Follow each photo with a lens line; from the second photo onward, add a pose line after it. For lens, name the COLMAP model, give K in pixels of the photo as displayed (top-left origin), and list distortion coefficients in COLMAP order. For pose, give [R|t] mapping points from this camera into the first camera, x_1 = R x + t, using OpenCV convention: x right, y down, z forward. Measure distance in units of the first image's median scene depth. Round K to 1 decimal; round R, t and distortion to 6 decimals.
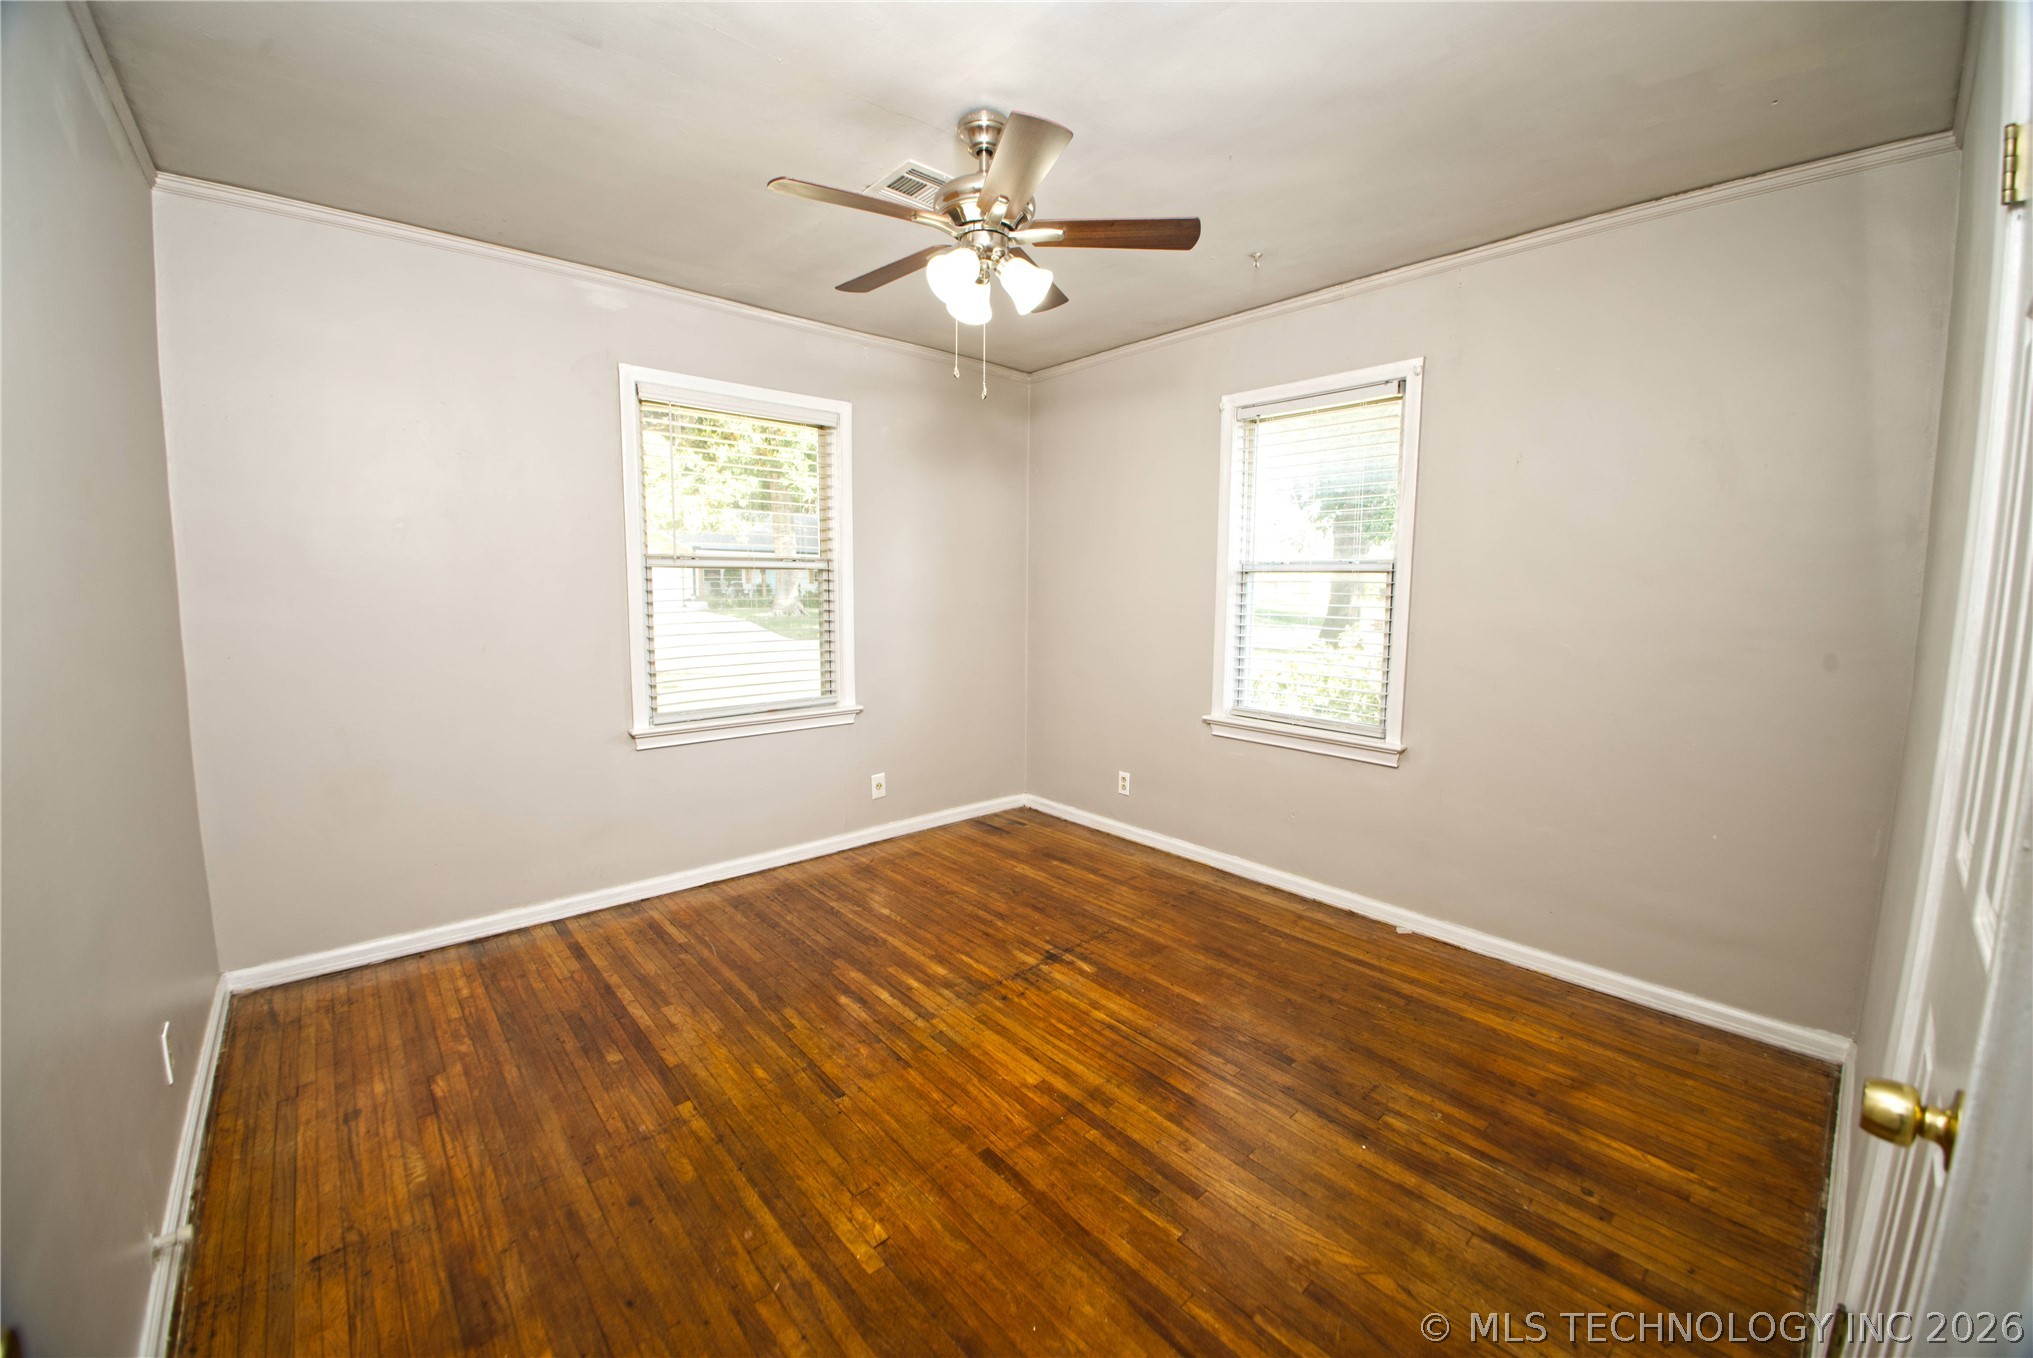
lens RADIAL K [[783.5, 0, 1013.5], [0, 783.5, 672.3], [0, 0, 1]] dist [-0.036207, -0.002190]
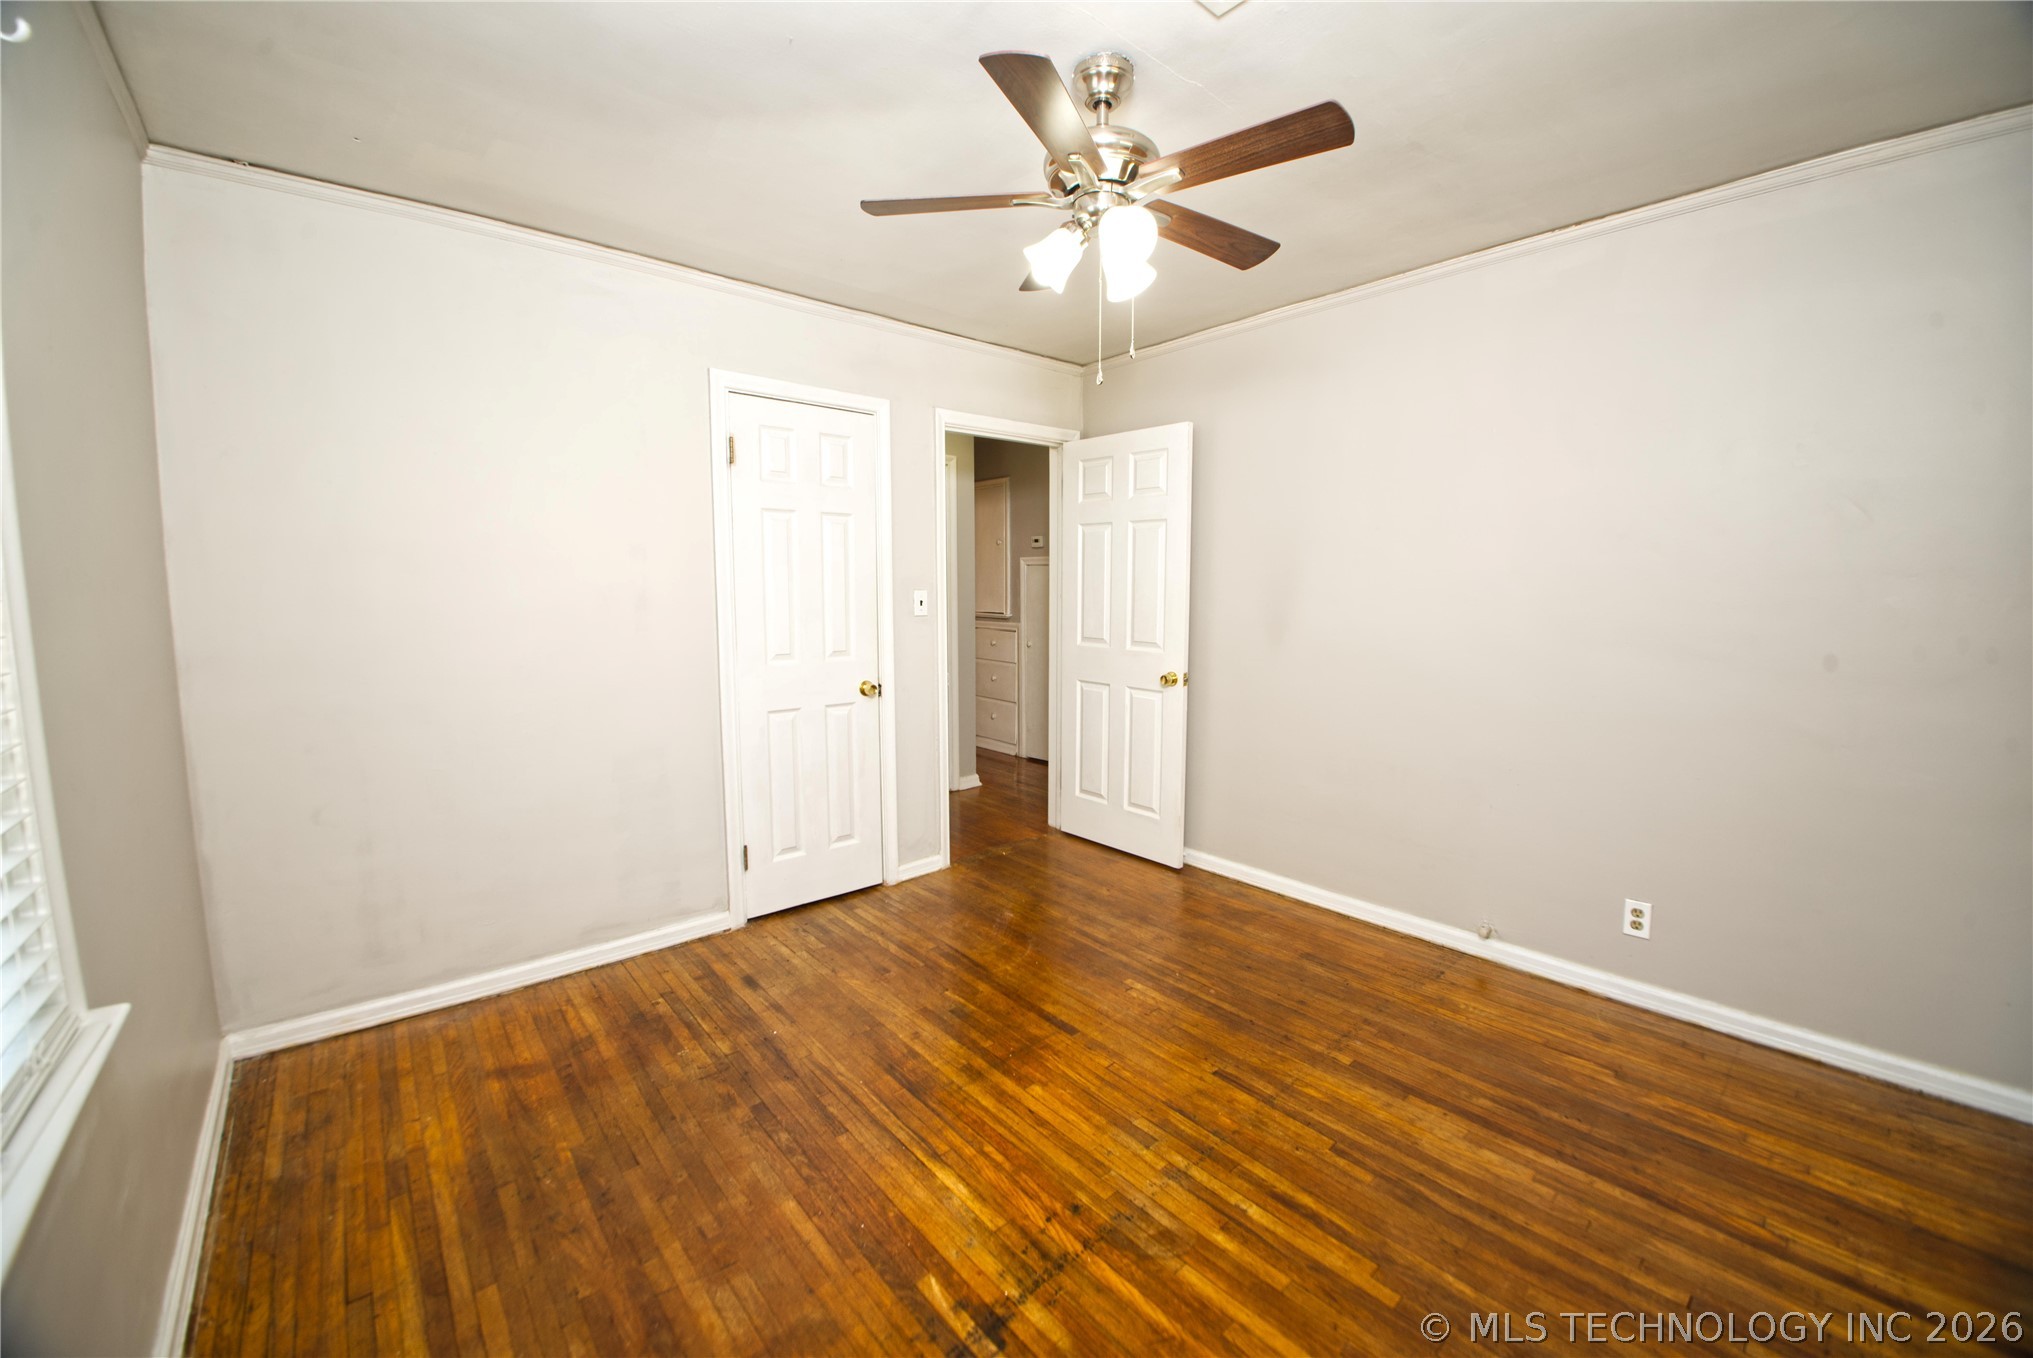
lens RADIAL K [[783.5, 0, 1014.5], [0, 783.5, 672.0], [0, 0, 1]] dist [-0.036207, -0.002190]
pose [[-0.999898, -0.008212, 0.011650, 0.043537], [-0.005346, 0.973755, 0.227537, -0.219245], [-0.013213, 0.227452, -0.973700, 1.808560]]
